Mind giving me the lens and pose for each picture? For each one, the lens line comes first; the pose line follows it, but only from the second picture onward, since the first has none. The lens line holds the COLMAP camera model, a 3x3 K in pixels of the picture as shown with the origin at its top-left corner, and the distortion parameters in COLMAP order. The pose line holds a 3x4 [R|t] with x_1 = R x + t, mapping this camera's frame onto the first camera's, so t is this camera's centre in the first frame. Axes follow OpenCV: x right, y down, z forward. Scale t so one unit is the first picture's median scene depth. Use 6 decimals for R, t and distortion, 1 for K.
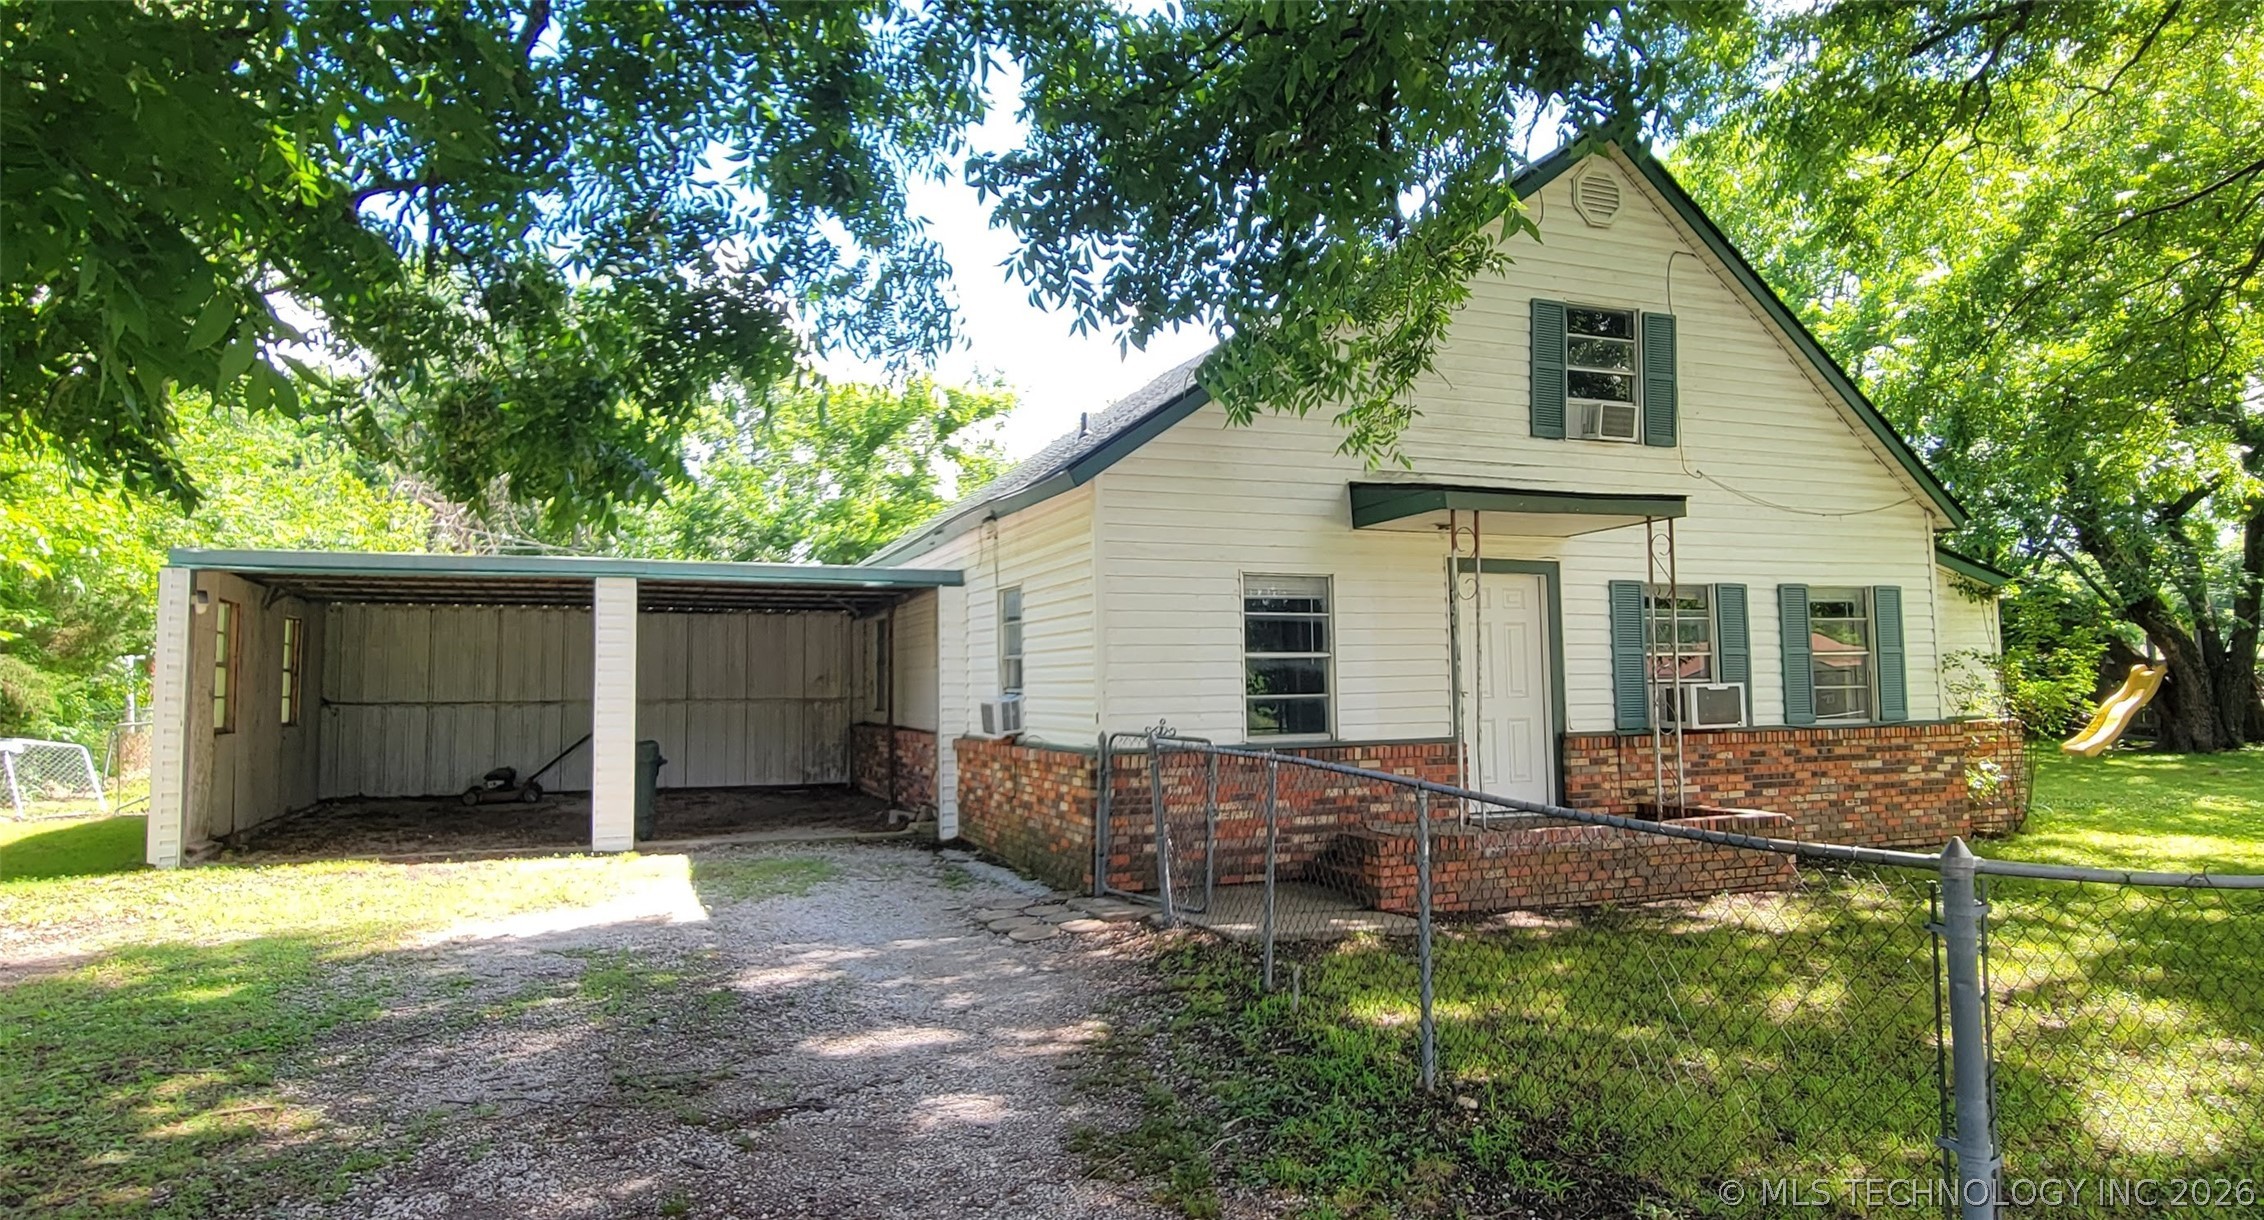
lens RADIAL K [[1330.2, 0, 1138.2], [0, 1330.2, 583.9], [0, 0, 1]] dist [0.000166, 0.001493]
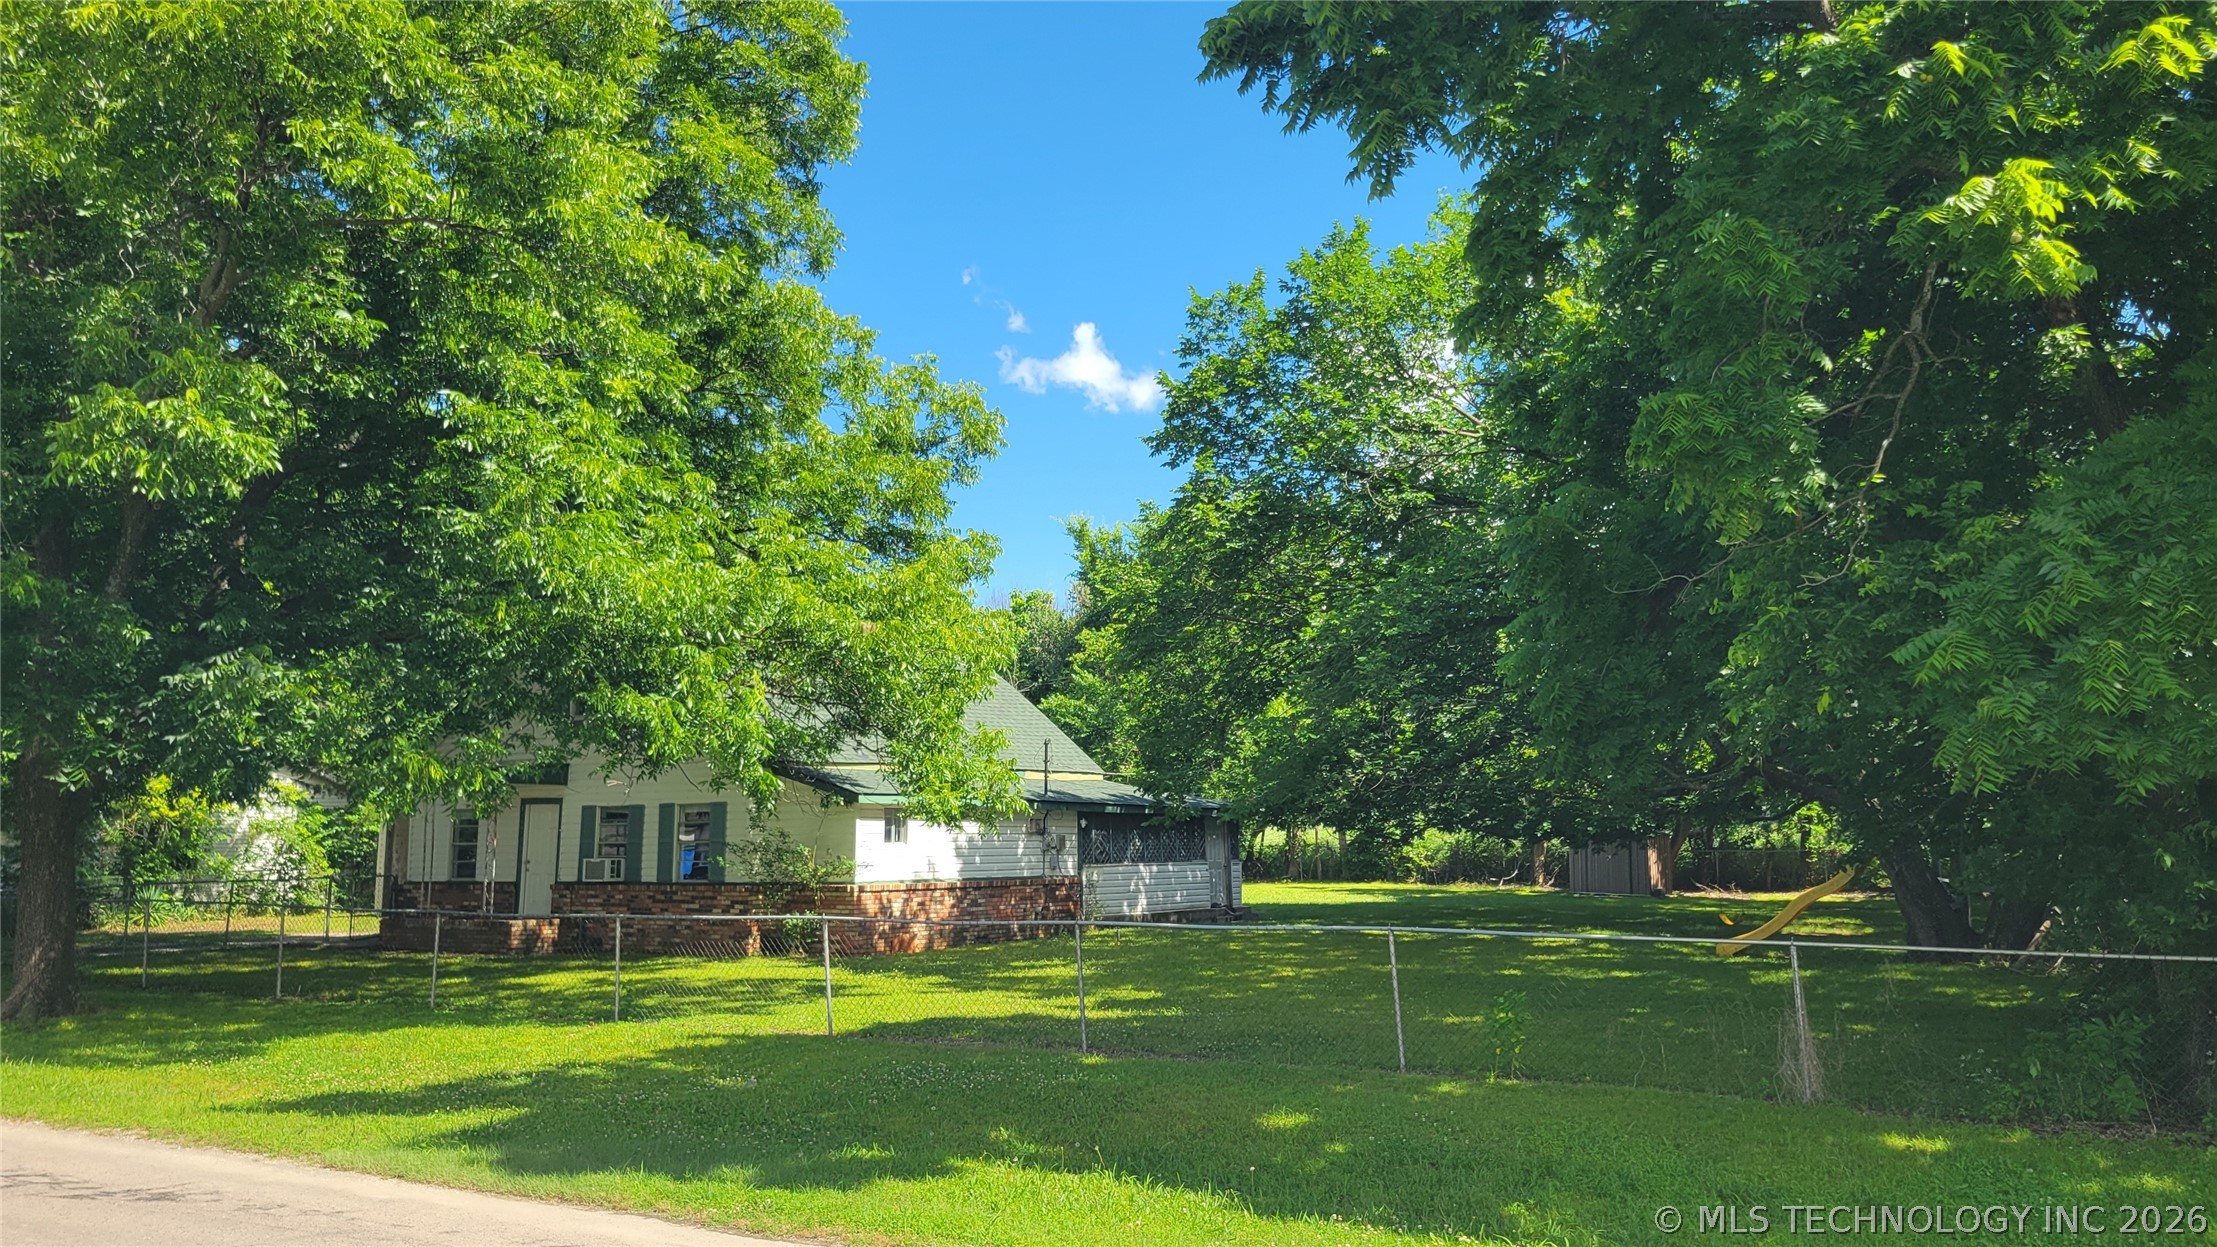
lens RADIAL K [[1697.4, 0, 1108.5], [0, 1697.4, 623.5], [0, 0, 1]] dist [0.045443, 0.004173]
pose [[0.578371, -0.092900, -0.810467, 2.801232], [0.058232, 0.995662, -0.072572, -0.042136], [0.813693, -0.005221, 0.581272, 0.143798]]
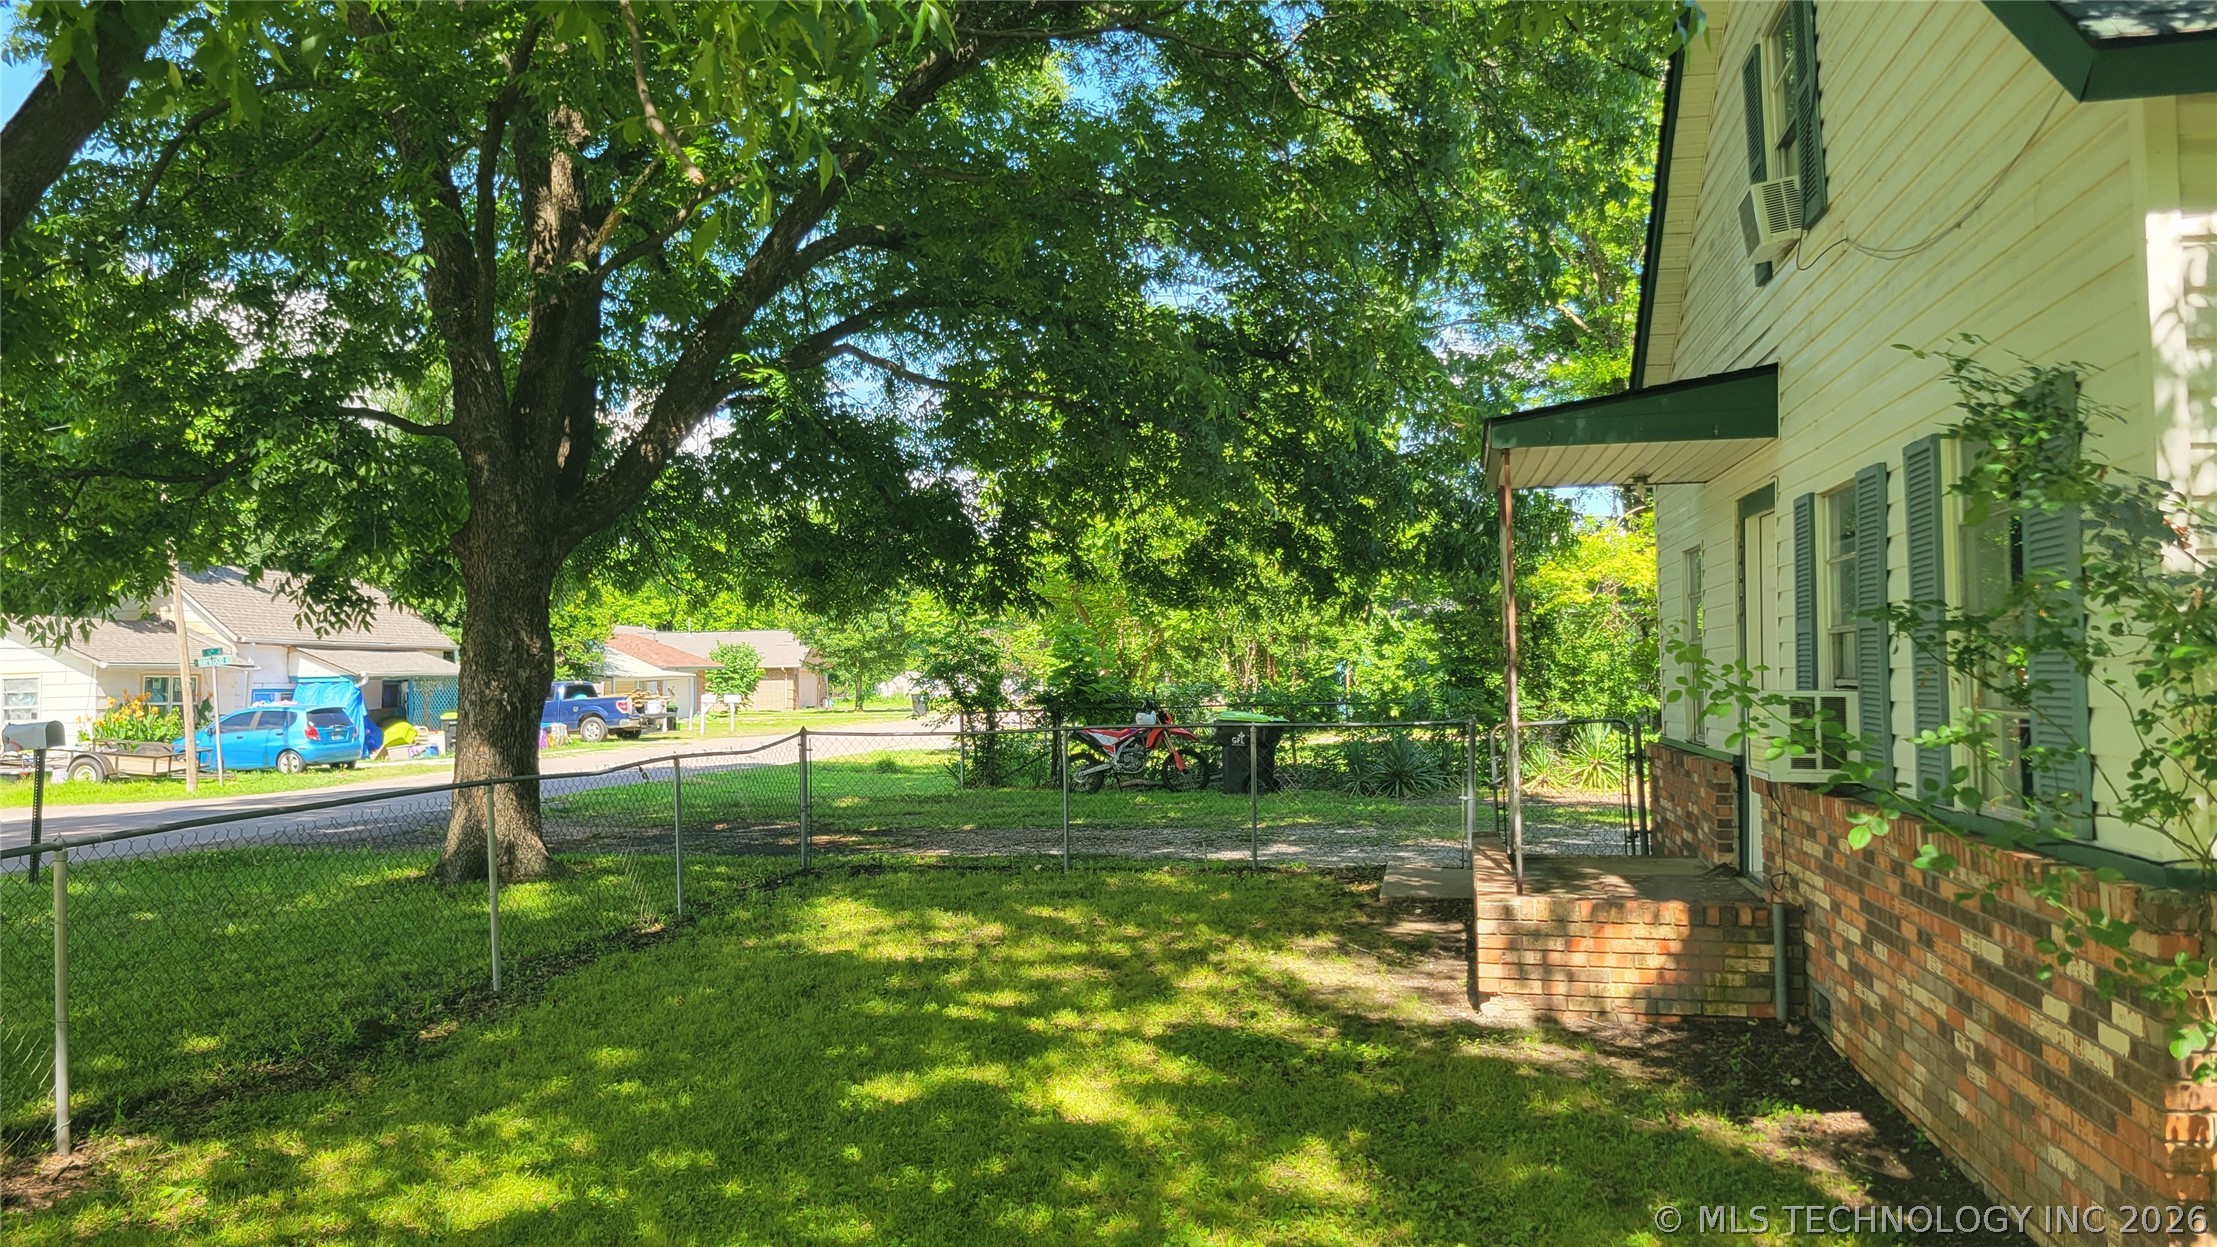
lens RADIAL K [[1674.7, 0, 1128.7], [0, 1674.7, 593.1], [0, 0, 1]] dist [0.079121, -0.063257]
pose [[-0.526666, -0.022200, -0.849782, 1.048741], [0.082468, 0.993609, -0.077069, 0.064953], [0.846062, -0.110670, -0.521470, 1.079111]]
